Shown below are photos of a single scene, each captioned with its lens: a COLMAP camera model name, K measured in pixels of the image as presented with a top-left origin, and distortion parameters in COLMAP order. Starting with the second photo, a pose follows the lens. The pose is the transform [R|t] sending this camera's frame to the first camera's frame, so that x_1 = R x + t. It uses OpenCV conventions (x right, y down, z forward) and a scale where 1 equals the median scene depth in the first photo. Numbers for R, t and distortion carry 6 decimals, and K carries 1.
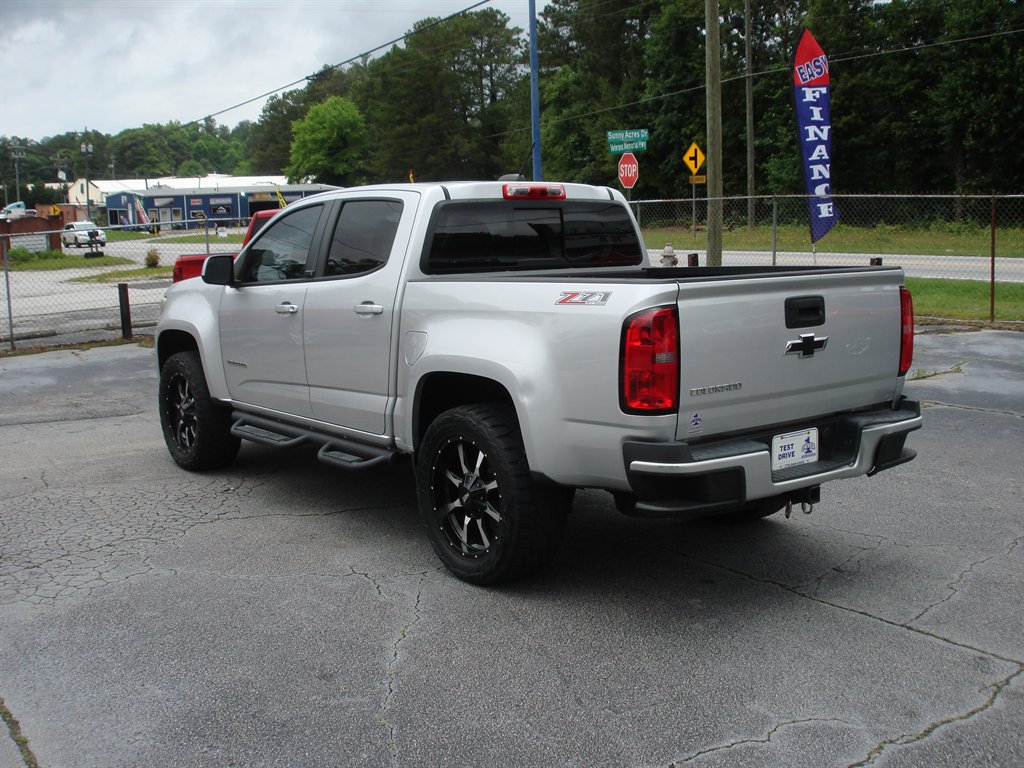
lens RADIAL K [[1177.8, 0, 508.5], [0, 1177.8, 385.0], [0, 0, 1]] dist [-0.101538, -0.043562]
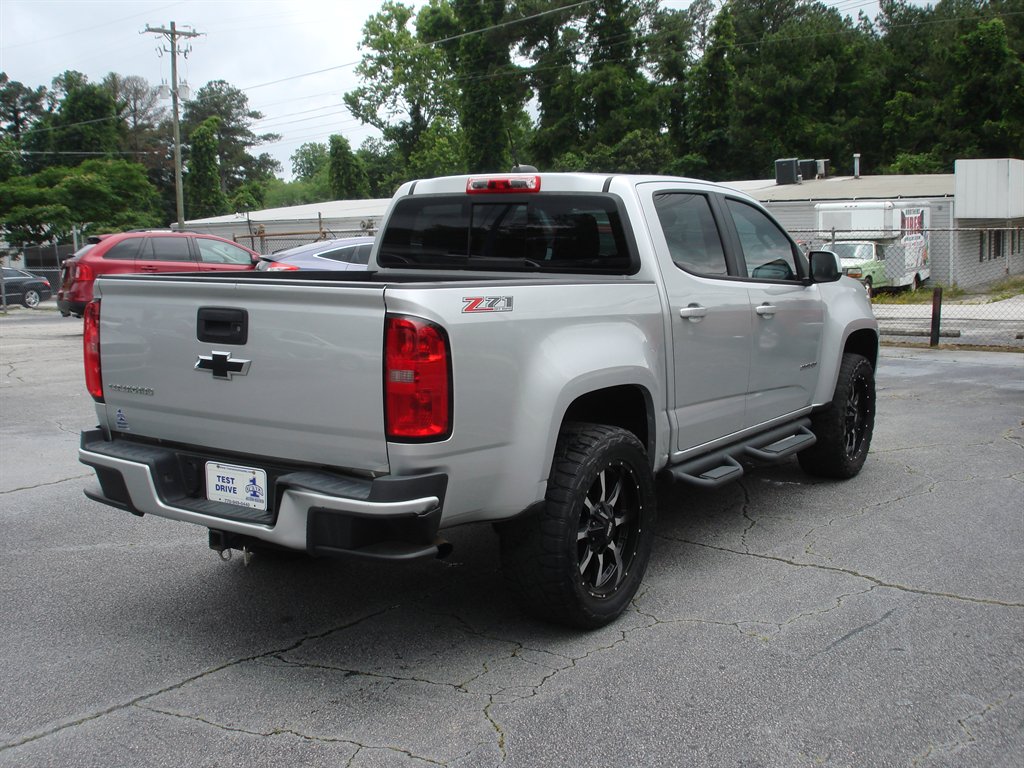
lens RADIAL K [[1166.9, 0, 515.9], [0, 1166.9, 379.9], [0, 0, 1]] dist [-0.096838, -0.083503]
pose [[0.326350, 0.143532, -0.934288, 0.248509], [-0.139009, 0.984945, 0.102758, -0.031142], [0.934972, 0.096339, 0.341389, 0.203226]]
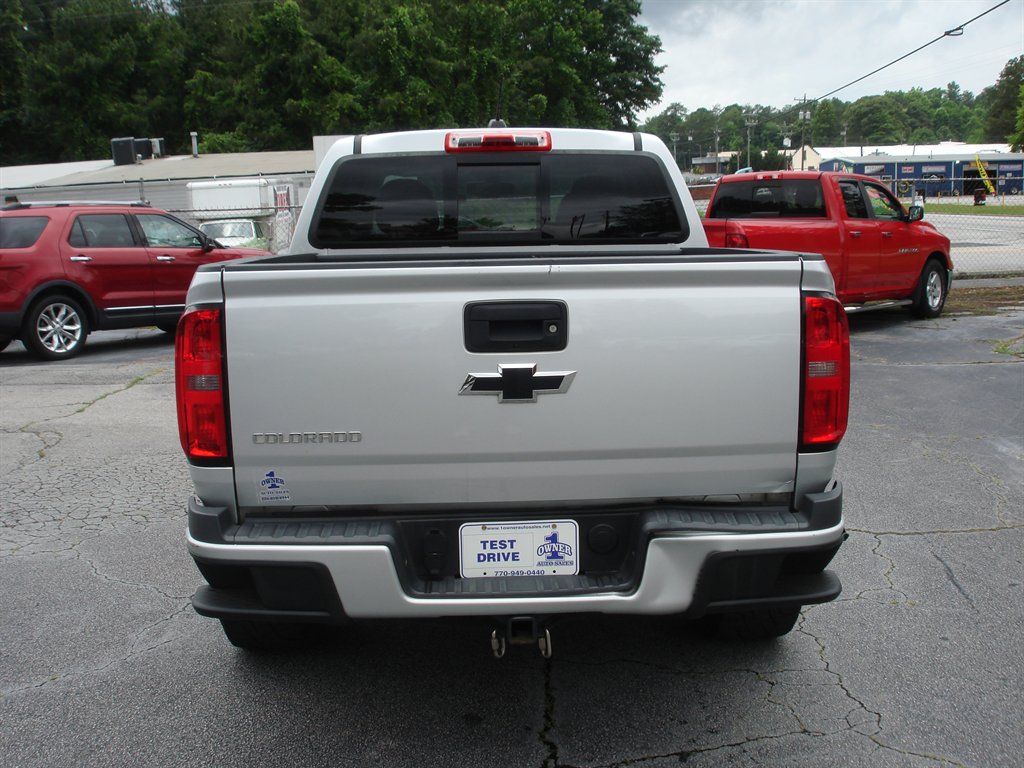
lens RADIAL K [[1166.9, 0, 515.9], [0, 1166.9, 379.9], [0, 0, 1]] dist [-0.096838, -0.083503]
pose [[0.811593, 0.093815, -0.576642, 0.133299], [-0.079734, 0.995574, 0.049751, -0.014465], [0.578757, 0.005600, 0.815481, 0.113954]]
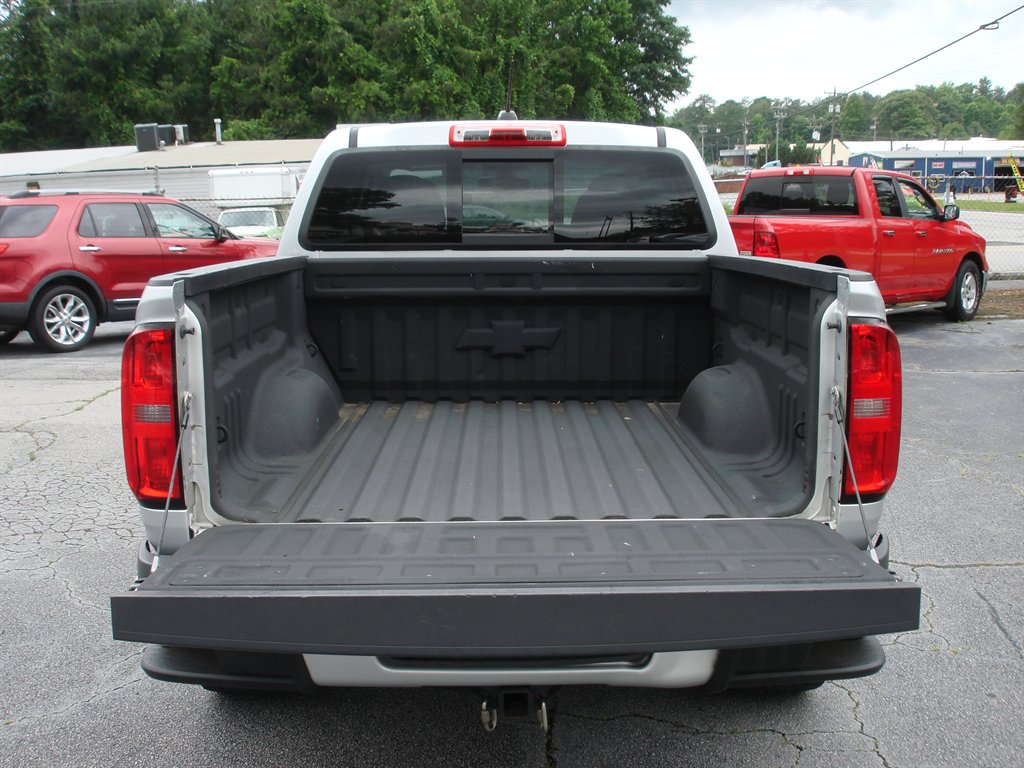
lens RADIAL K [[1167.2, 0, 513.5], [0, 1167.2, 385.6], [0, 0, 1]] dist [-0.105470, -0.065423]
pose [[0.796951, 0.113563, -0.593273, 0.124240], [-0.093272, 0.993524, 0.064885, -0.018237], [0.596799, 0.003626, 0.802382, 0.130636]]
